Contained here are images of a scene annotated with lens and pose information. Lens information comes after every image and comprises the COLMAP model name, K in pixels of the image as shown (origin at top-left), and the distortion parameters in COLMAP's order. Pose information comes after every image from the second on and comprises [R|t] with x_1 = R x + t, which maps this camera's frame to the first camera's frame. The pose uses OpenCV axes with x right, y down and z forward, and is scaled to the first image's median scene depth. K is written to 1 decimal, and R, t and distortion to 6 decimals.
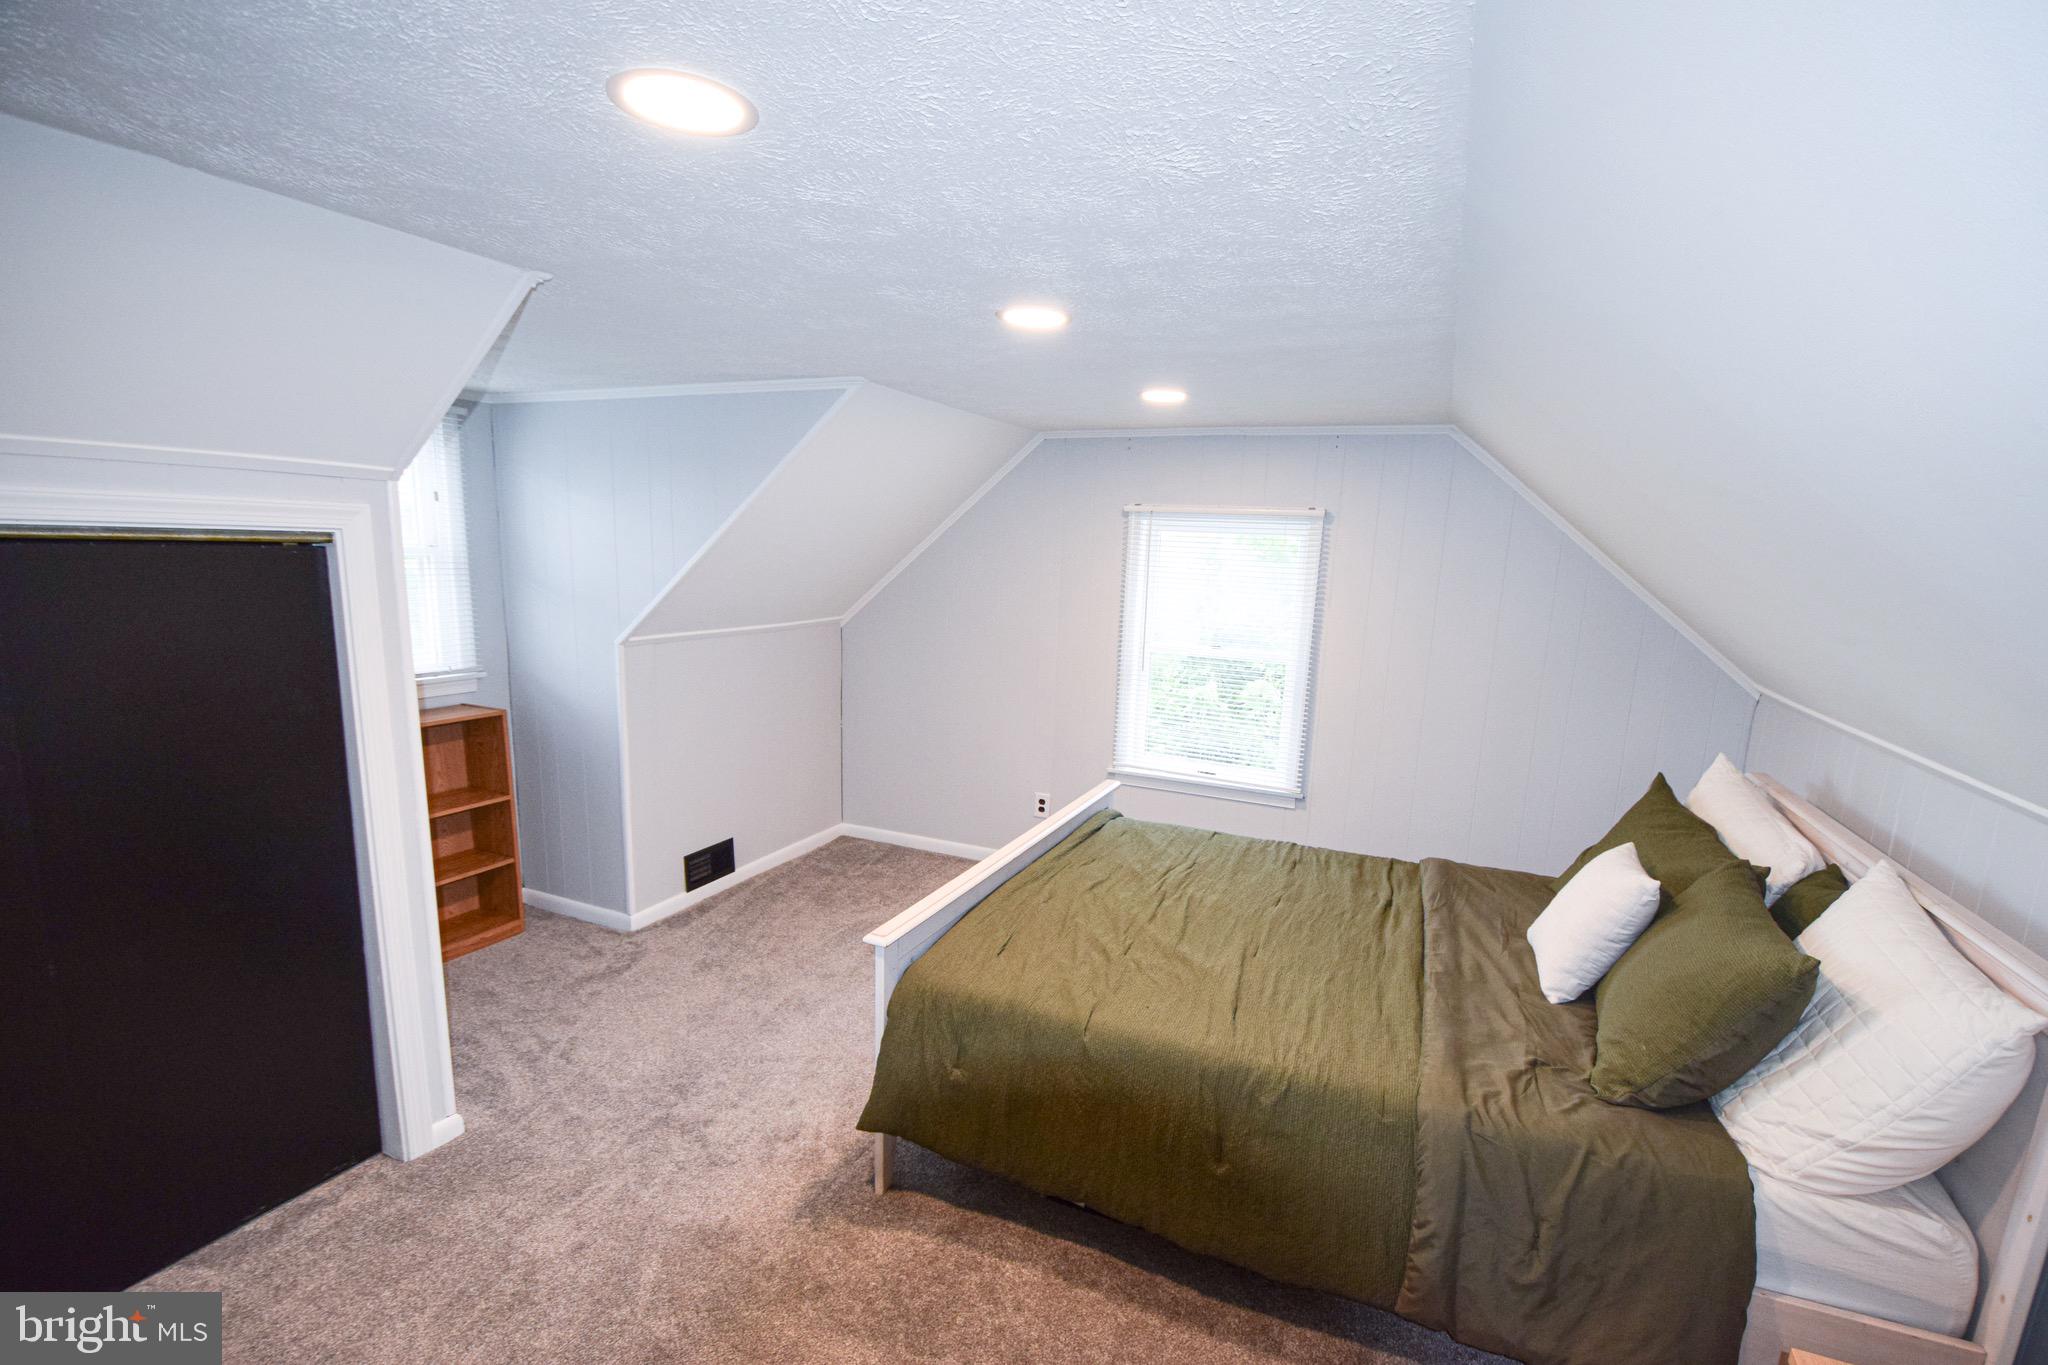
lens RADIAL K [[907.2, 0, 1055.3], [0, 907.2, 718.6], [0, 0, 1]] dist [0.024645, -0.027078]
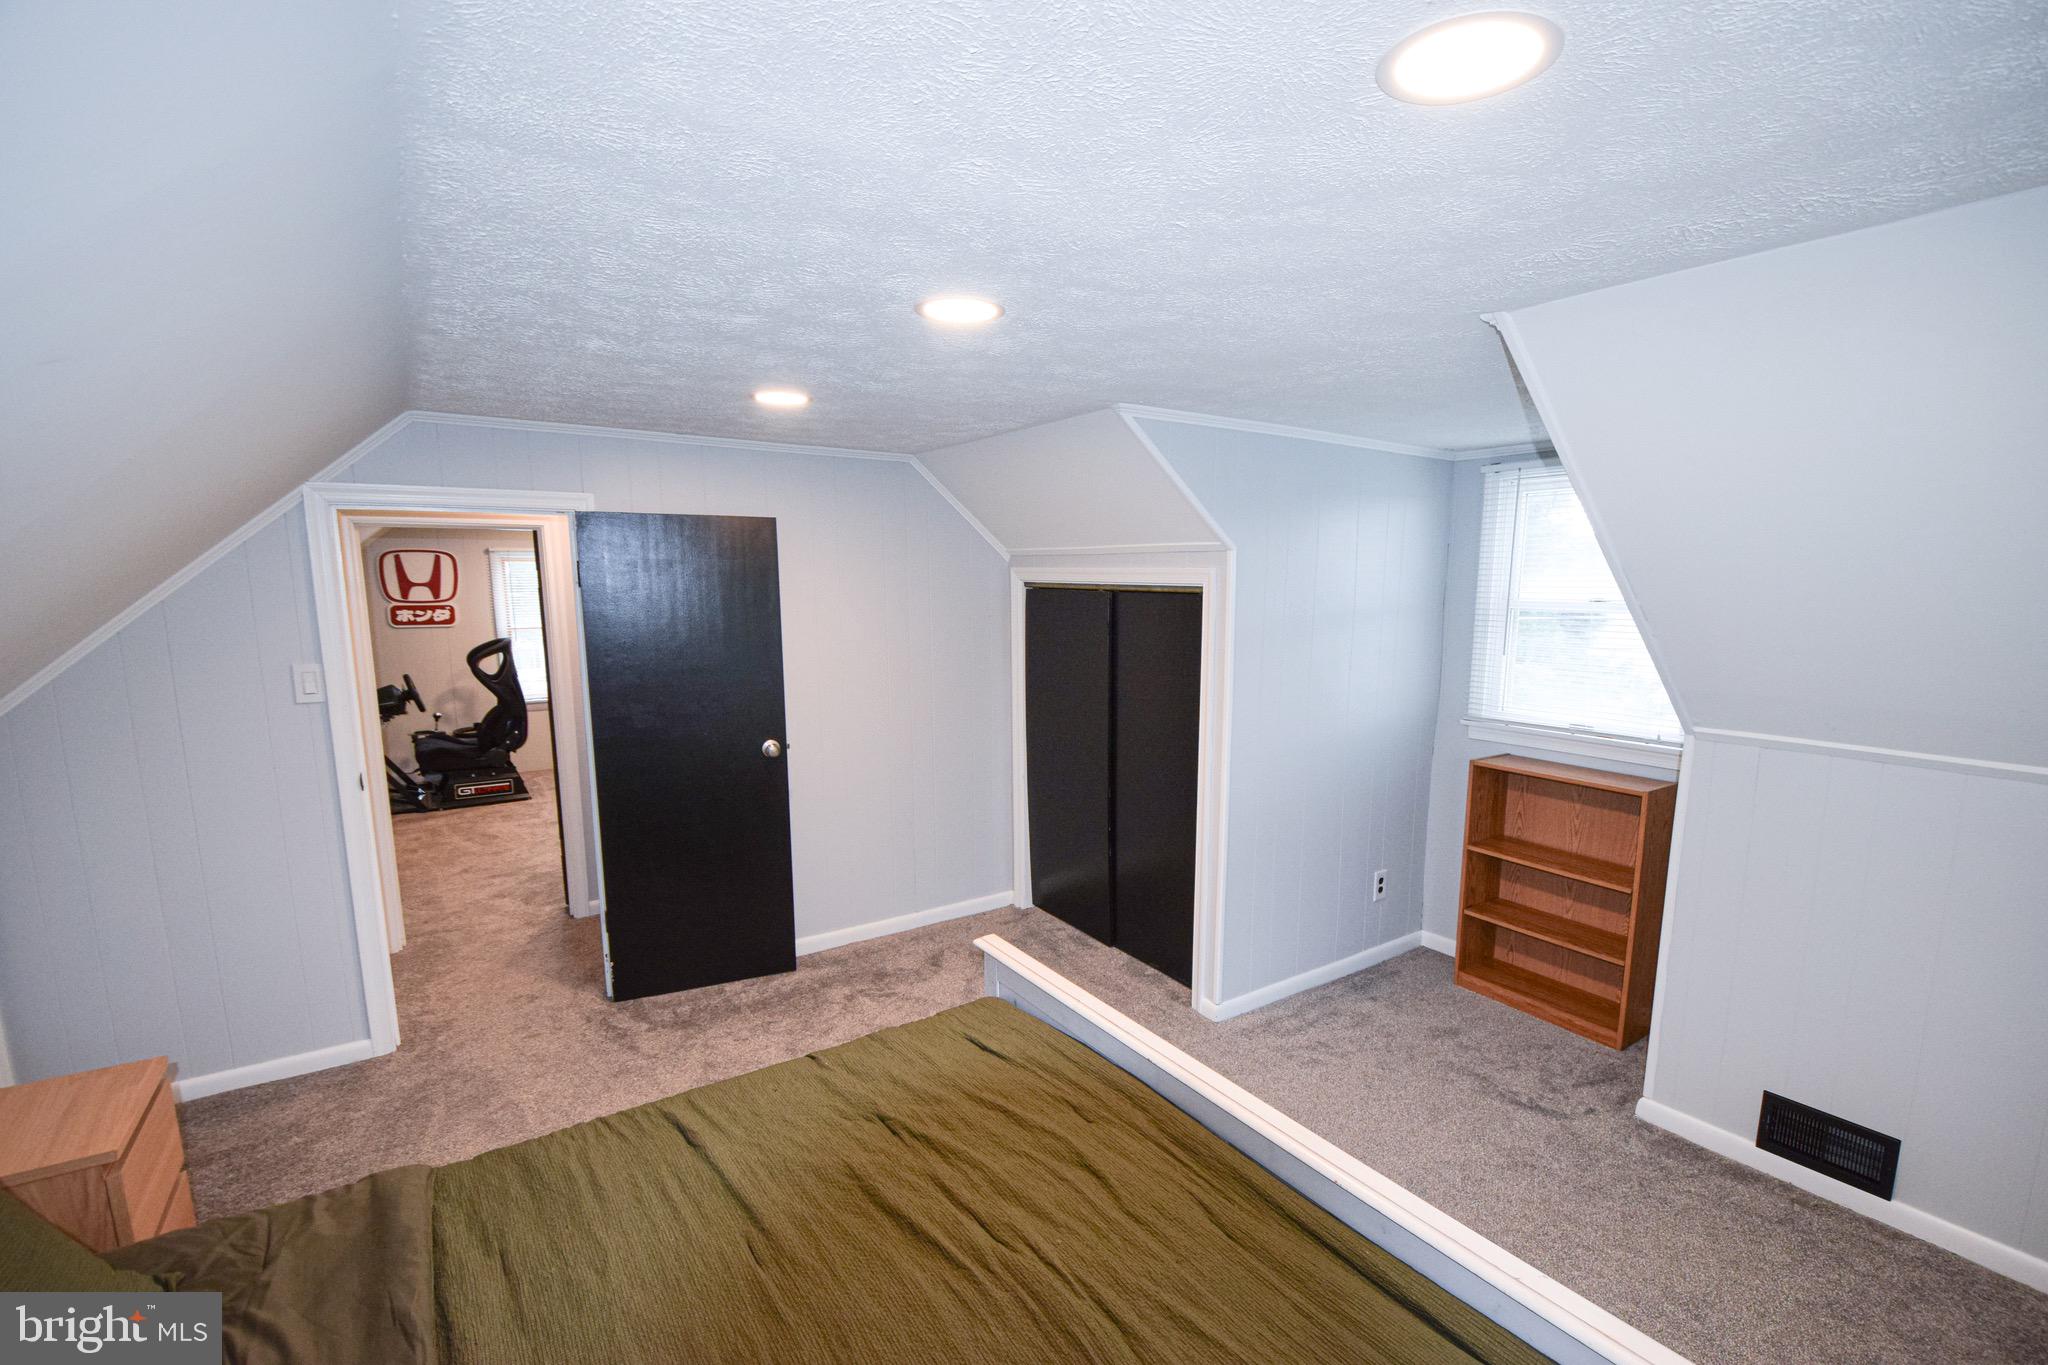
lens RADIAL K [[907.2, 0, 1055.3], [0, 907.2, 718.6], [0, 0, 1]] dist [0.024645, -0.027078]
pose [[-0.535744, 0.092616, -0.839286, 0.411545], [-0.174874, 0.960246, 0.217591, -0.167568], [0.826074, 0.263342, -0.498250, 0.969506]]
